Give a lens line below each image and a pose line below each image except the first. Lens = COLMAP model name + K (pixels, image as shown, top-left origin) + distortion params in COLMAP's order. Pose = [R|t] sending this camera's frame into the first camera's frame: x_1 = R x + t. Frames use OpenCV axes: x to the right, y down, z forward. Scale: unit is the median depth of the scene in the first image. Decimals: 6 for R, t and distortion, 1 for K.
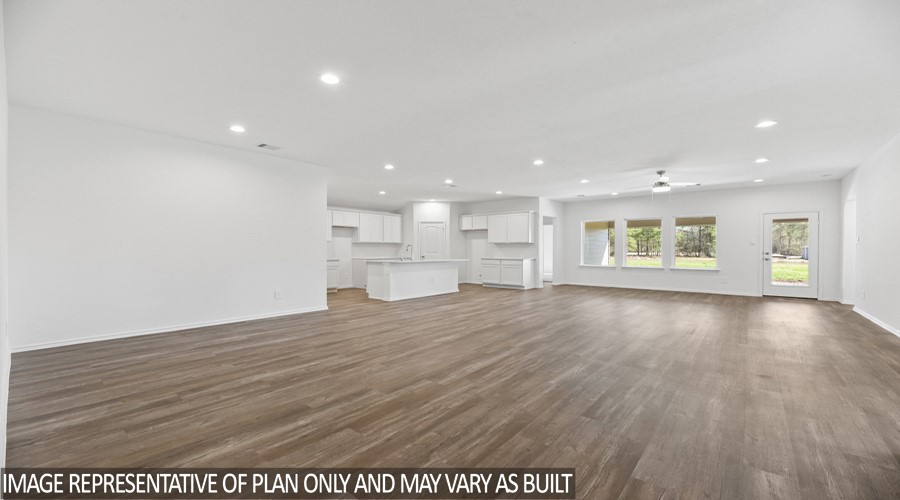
lens RADIAL K [[369.0, 0, 451.0], [0, 369.0, 249.8], [0, 0, 1]] dist [0.018288, 0.000142]
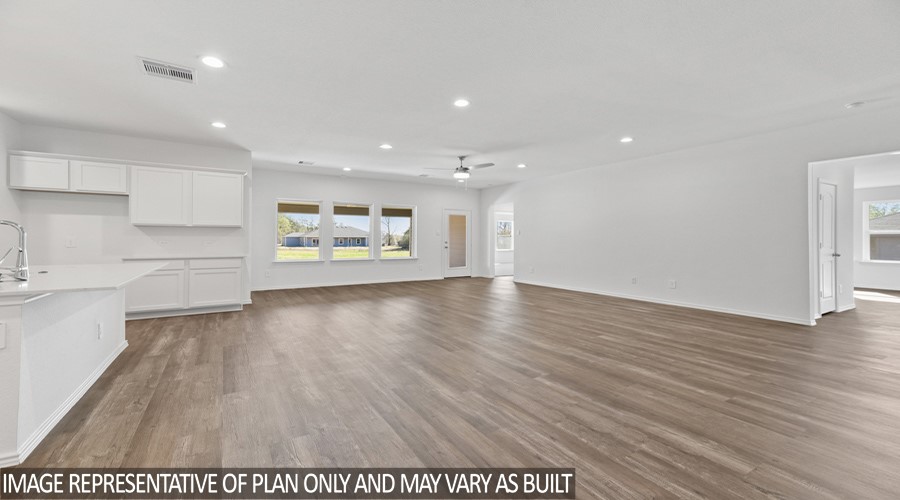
lens RADIAL K [[369.0, 0, 450.2], [0, 369.0, 234.4], [0, 0, 1]] dist [0.018288, 0.000142]
pose [[0.306500, 0.016259, 0.951732, -0.274087], [-0.001590, 0.999861, -0.016569, 0.001474], [-0.951869, 0.003566, 0.306483, 0.615406]]
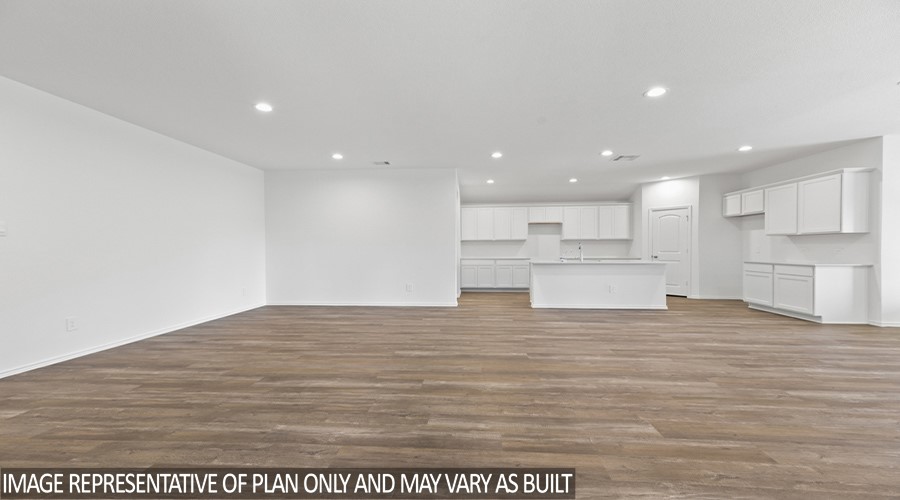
lens RADIAL K [[369.0, 0, 438.5], [0, 369.0, 252.1], [0, 0, 1]] dist [0.018288, 0.000142]
pose [[0.570331, 0.004792, -0.821401, 0.386603], [0.004817, 0.999946, 0.009178, 0.000453], [0.821401, -0.009191, 0.570278, 0.303778]]
